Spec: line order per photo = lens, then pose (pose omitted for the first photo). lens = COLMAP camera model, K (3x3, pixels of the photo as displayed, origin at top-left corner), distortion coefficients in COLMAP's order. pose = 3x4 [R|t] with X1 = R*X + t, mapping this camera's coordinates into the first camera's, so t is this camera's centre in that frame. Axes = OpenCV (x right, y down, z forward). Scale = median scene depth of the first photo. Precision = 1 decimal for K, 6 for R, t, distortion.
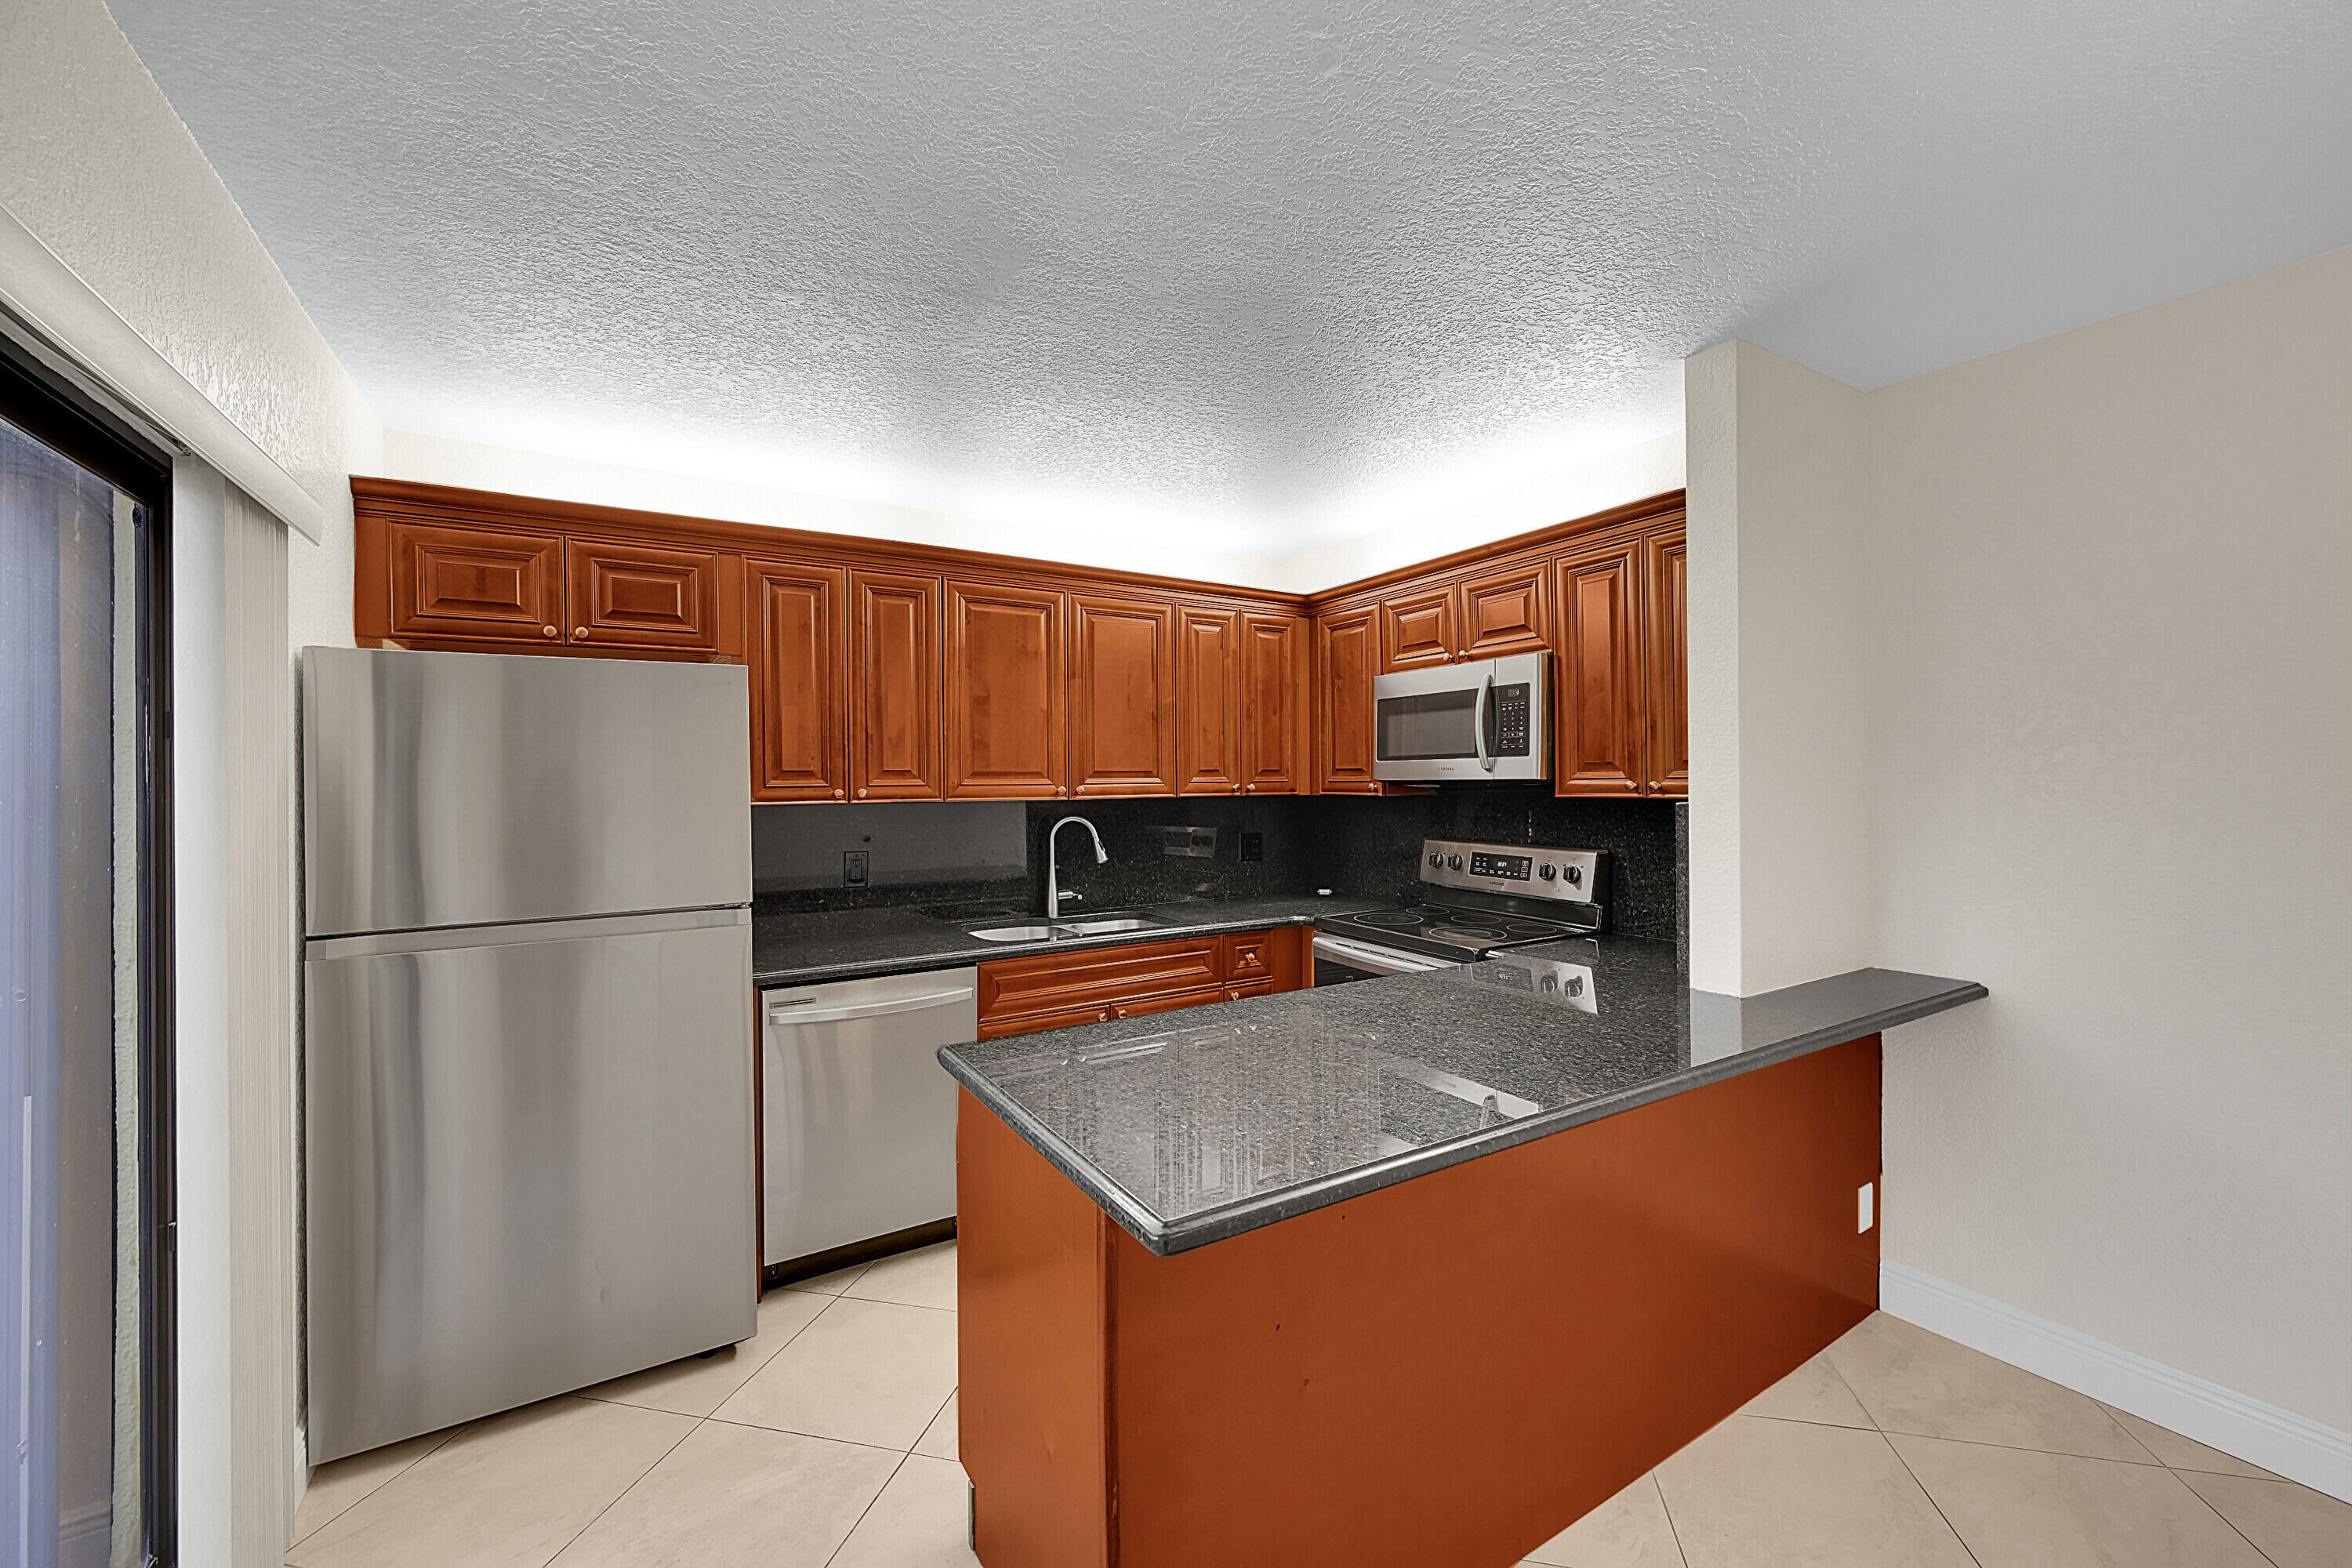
lens RADIAL K [[923.0, 0, 1184.9], [0, 923.0, 778.8], [0, 0, 1]] dist [-0.002134, -0.000072]
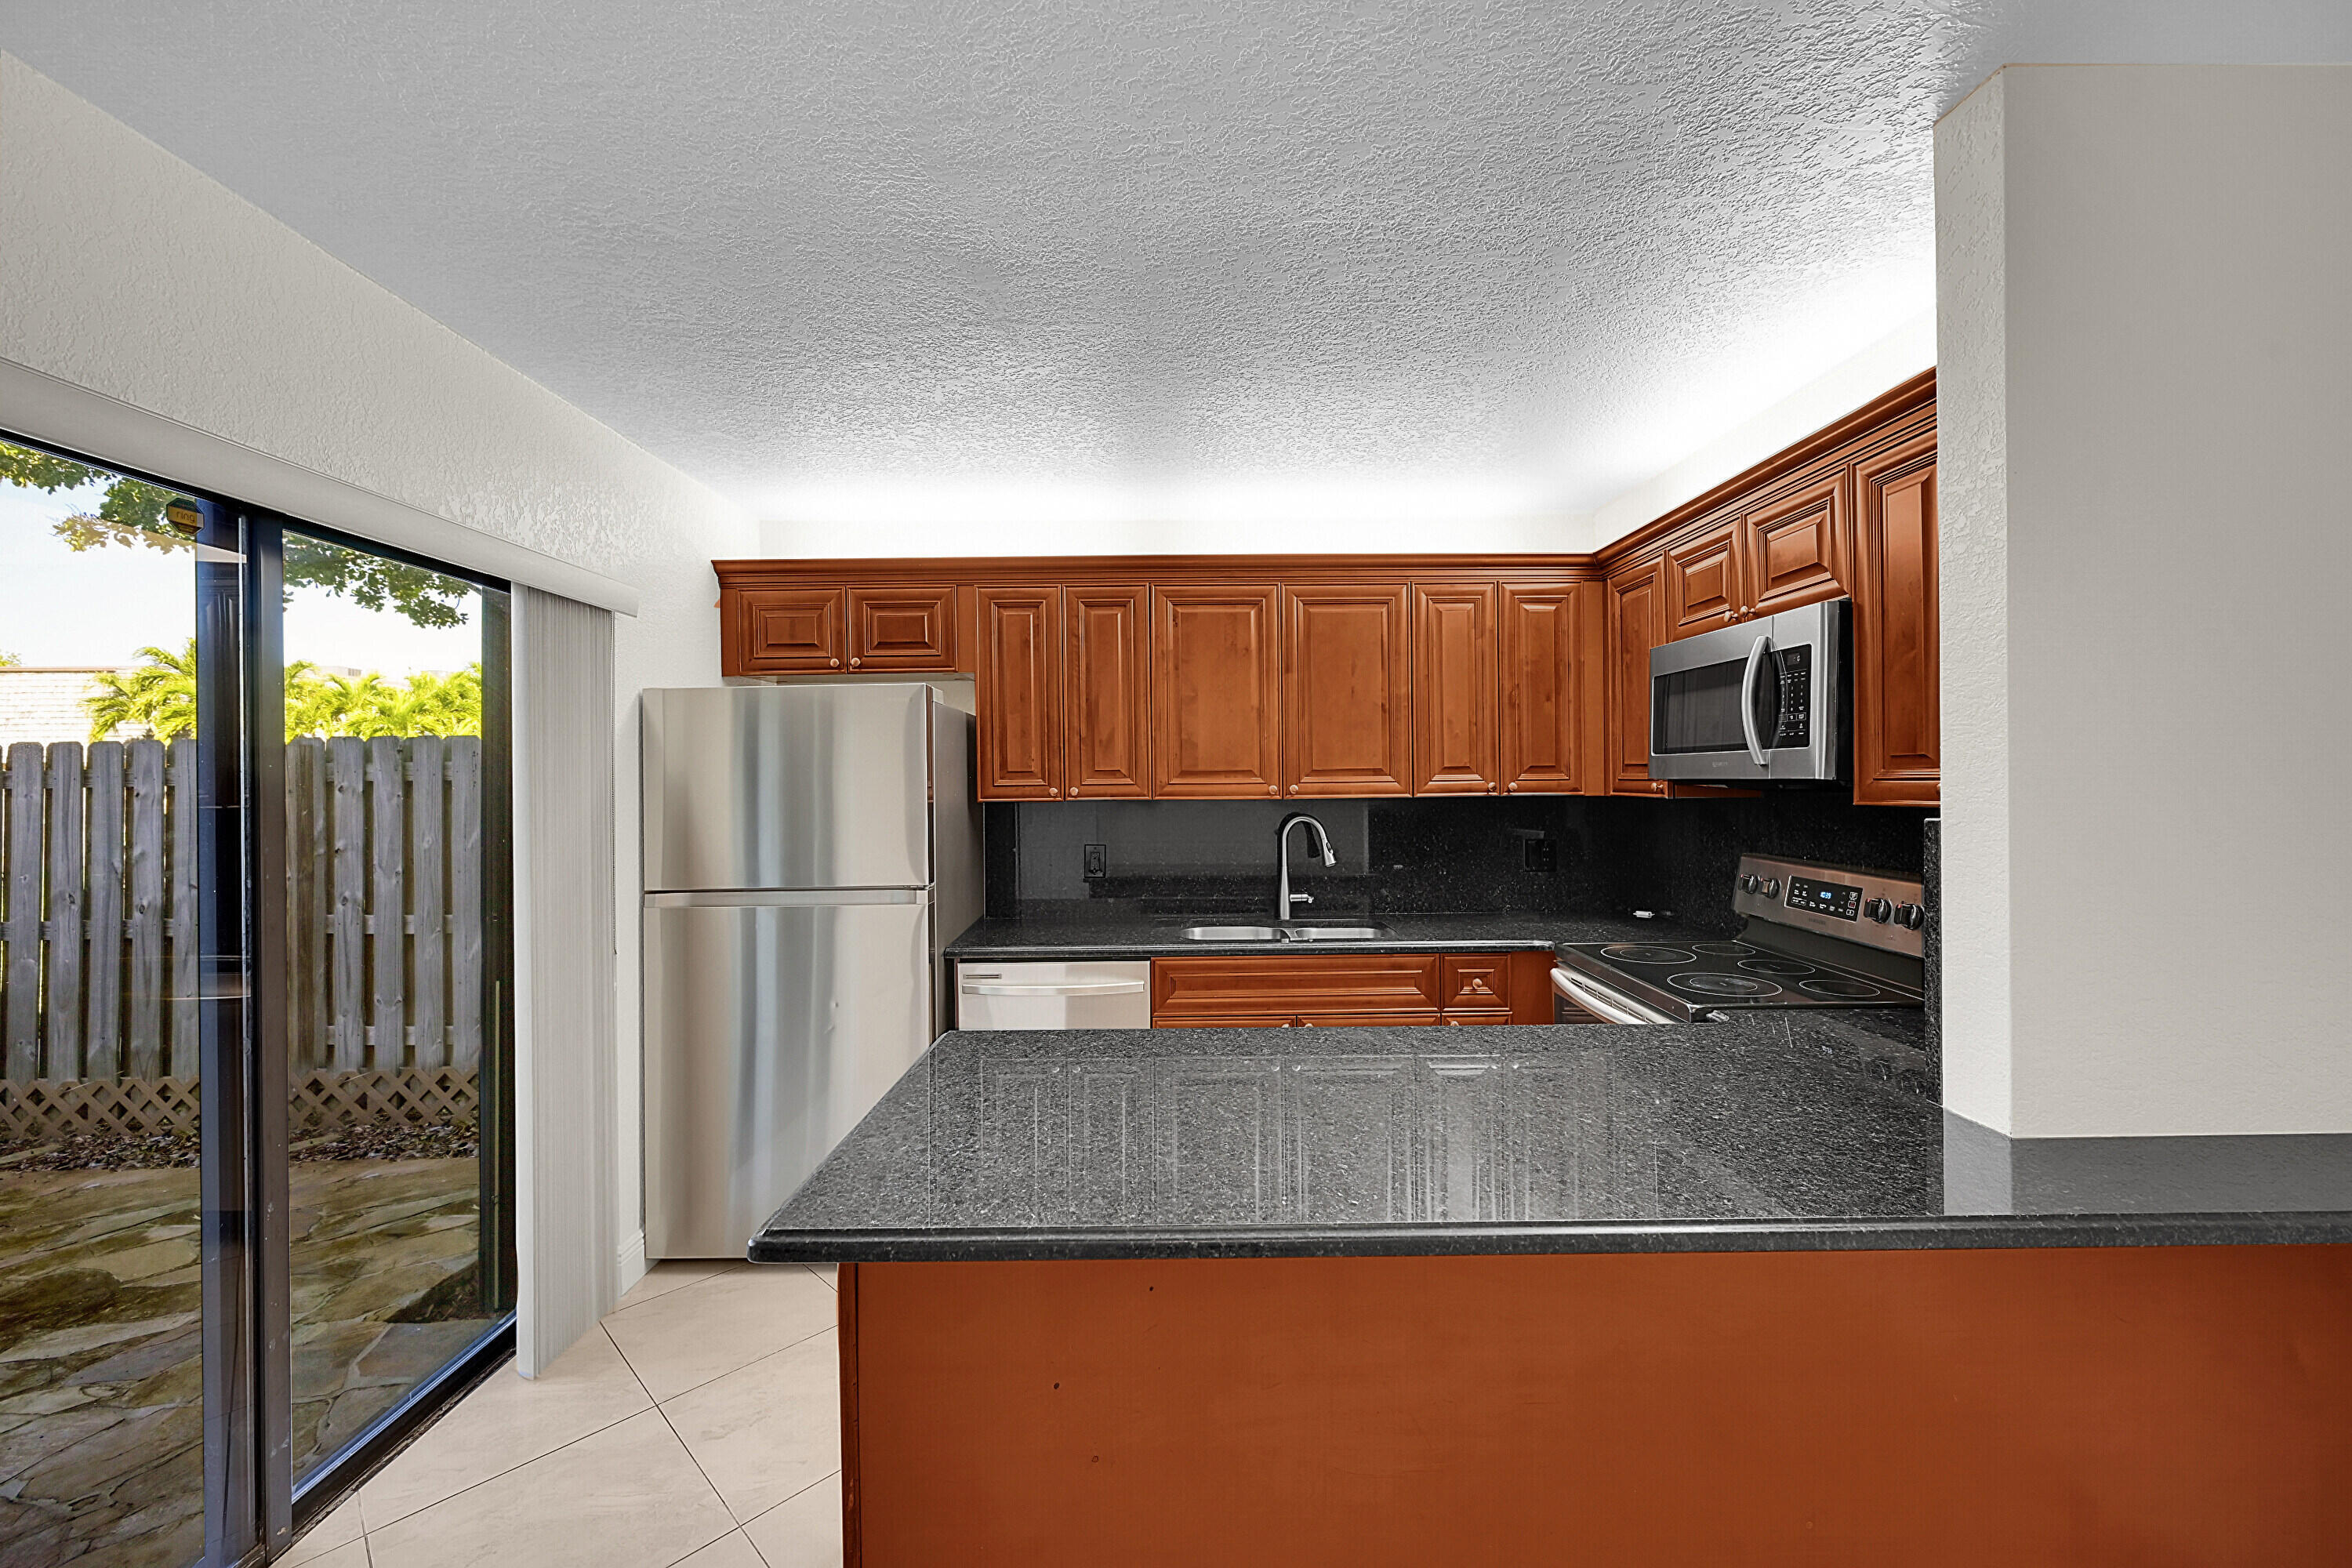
lens RADIAL K [[923.0, 0, 1184.9], [0, 923.0, 778.8], [0, 0, 1]] dist [-0.002134, -0.000072]
pose [[0.857805, 0.000303, -0.513975, 0.289700], [0.003866, 0.999968, 0.007041, -0.005862], [0.513961, -0.008027, 0.857776, 0.121284]]
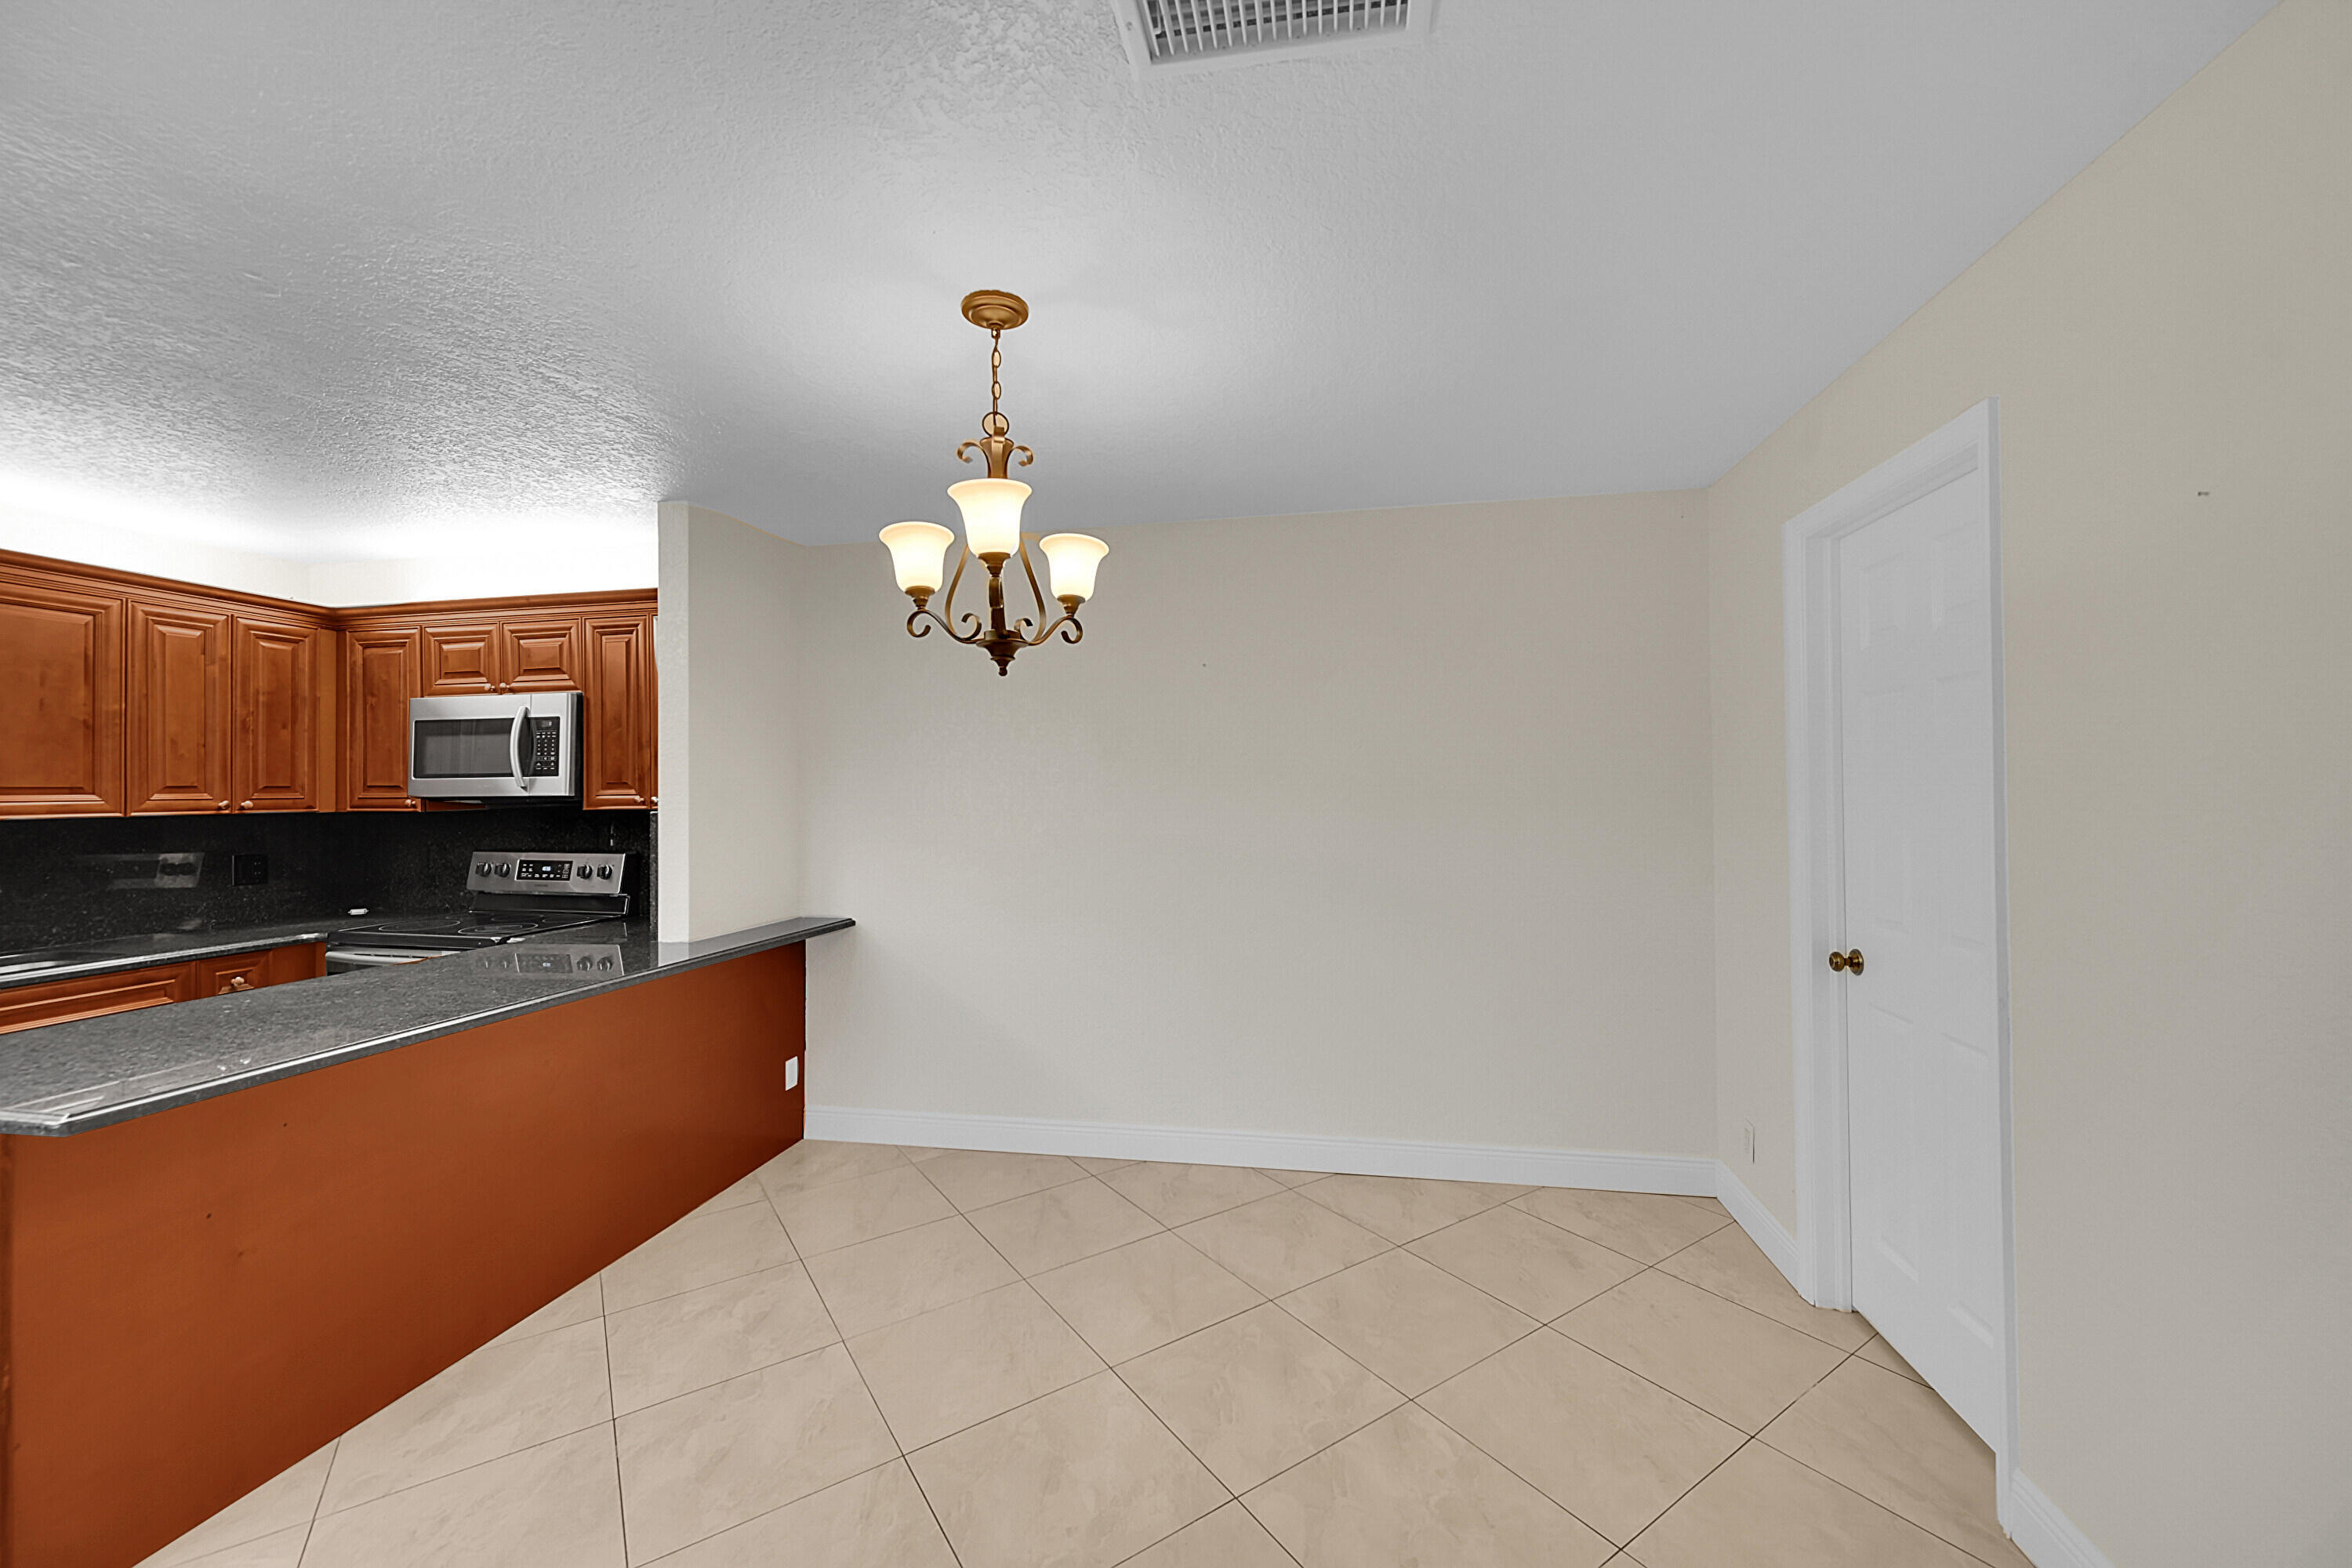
lens RADIAL K [[923.0, 0, 1184.9], [0, 923.0, 778.8], [0, 0, 1]] dist [-0.002134, -0.000072]
pose [[0.675187, 0.010696, 0.737569, 0.028499], [0.001306, 0.999876, -0.015695, -0.001327], [-0.737645, 0.011561, 0.675090, -0.389079]]
